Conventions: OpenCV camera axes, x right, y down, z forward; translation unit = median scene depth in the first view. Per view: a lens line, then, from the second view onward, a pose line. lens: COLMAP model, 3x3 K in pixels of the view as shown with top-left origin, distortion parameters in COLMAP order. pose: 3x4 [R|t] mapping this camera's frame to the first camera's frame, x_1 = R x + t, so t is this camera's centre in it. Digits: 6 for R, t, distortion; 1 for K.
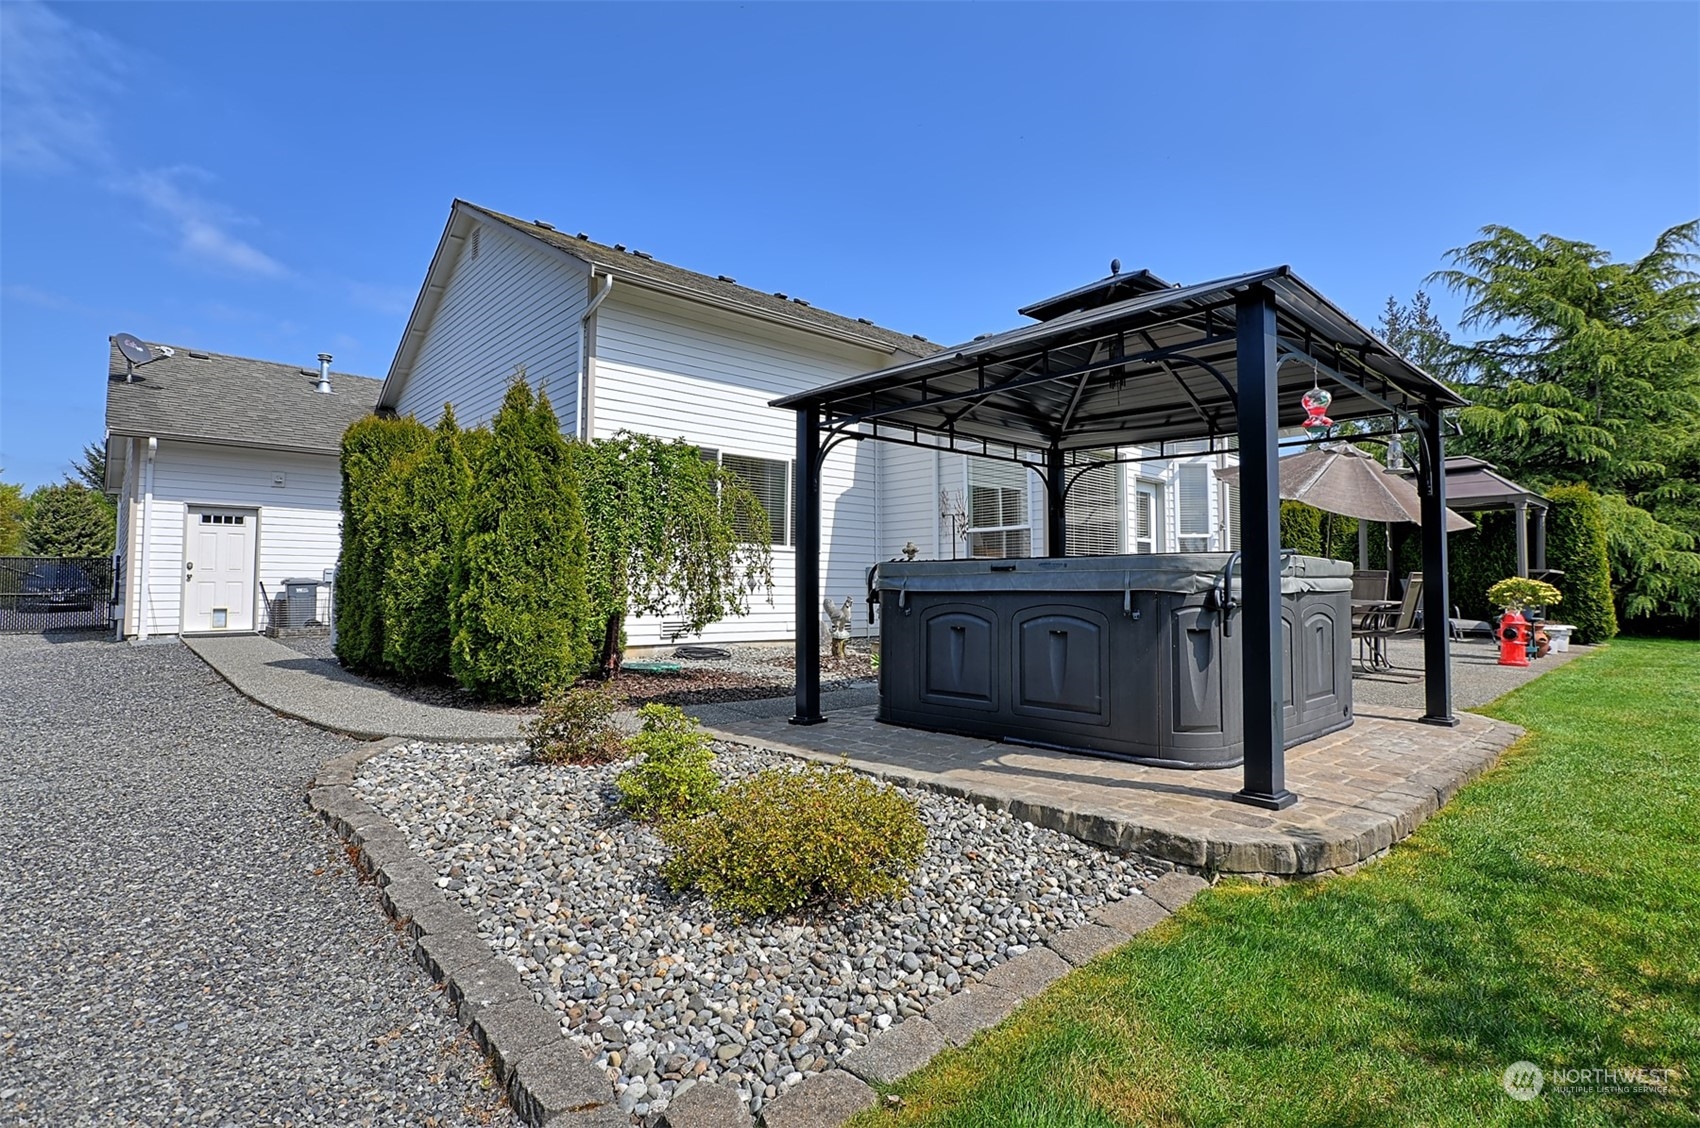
lens RADIAL K [[814.1, 0, 842.2], [0, 814.1, 557.3], [0, 0, 1]] dist [-0.004211, 0.000178]
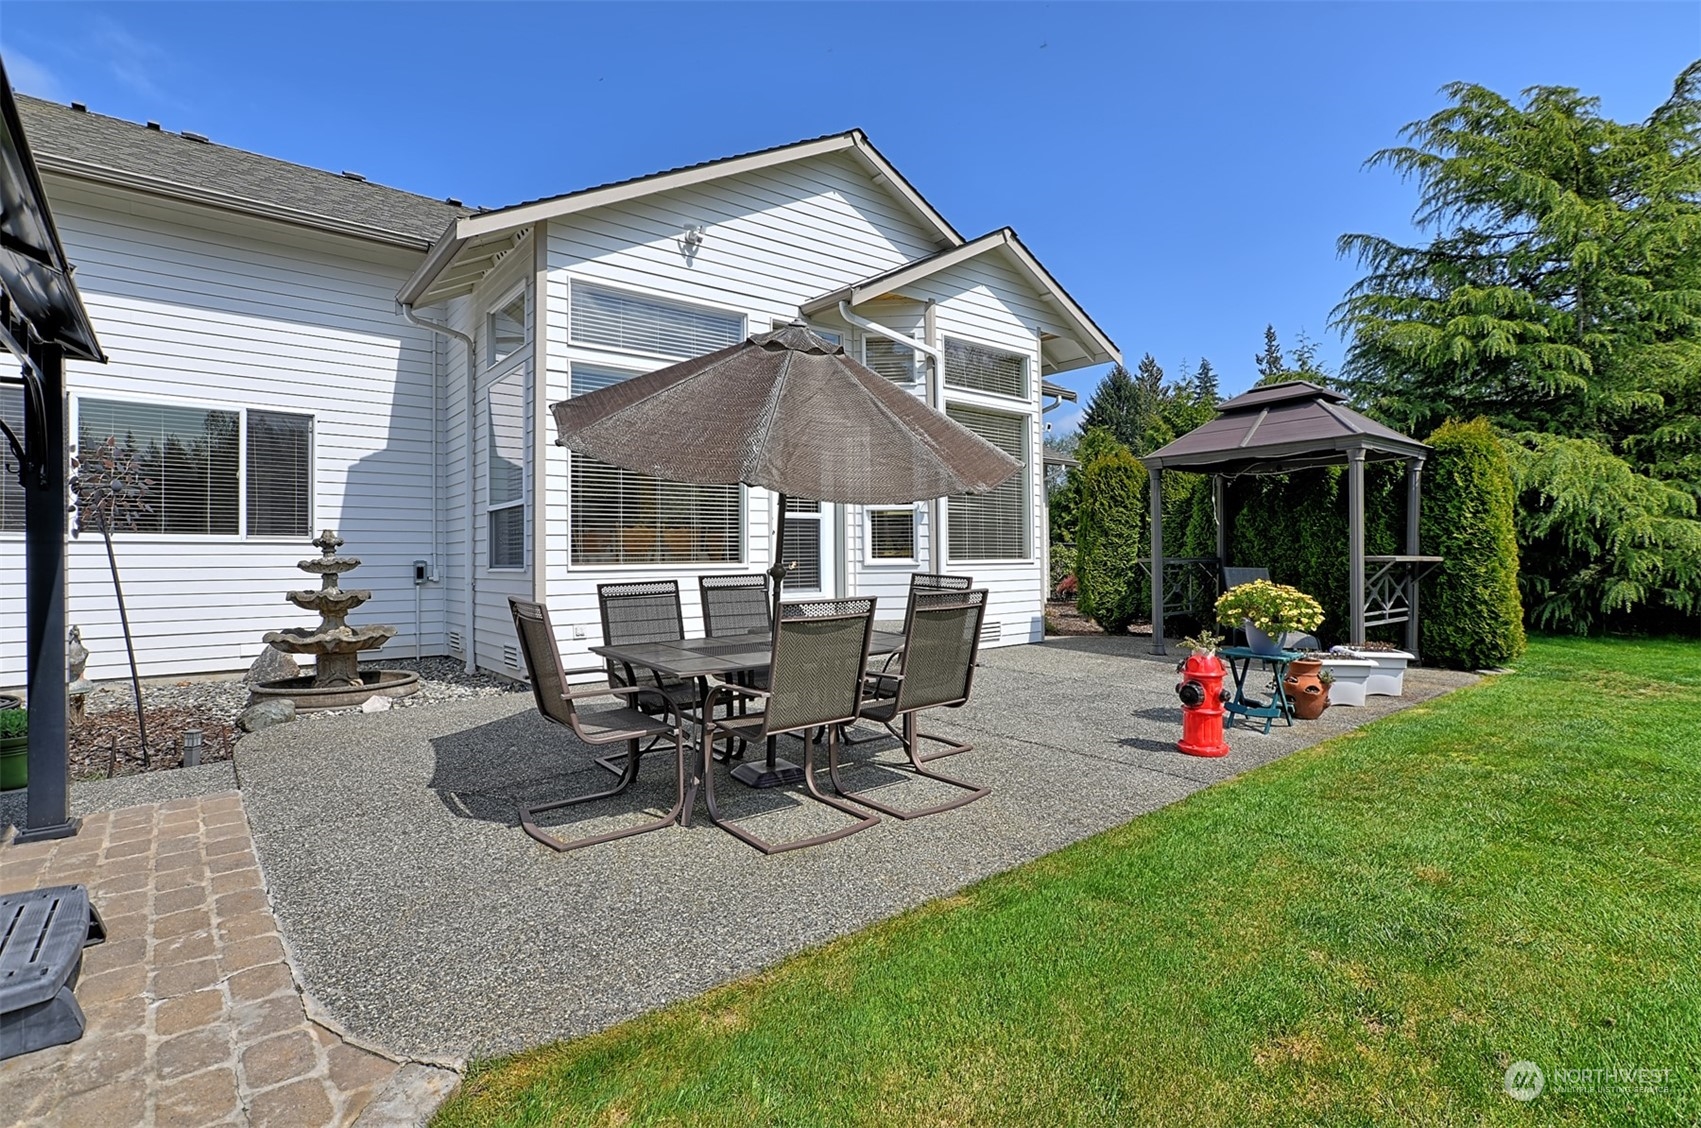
lens RADIAL K [[814.6, 0, 857.4], [0, 814.6, 565.0], [0, 0, 1]] dist [-0.004211, 0.000178]
pose [[0.998554, -0.013993, -0.051897, 0.341479], [0.016330, 0.998859, 0.044887, -0.009402], [0.051210, -0.045670, 0.997643, 0.248183]]
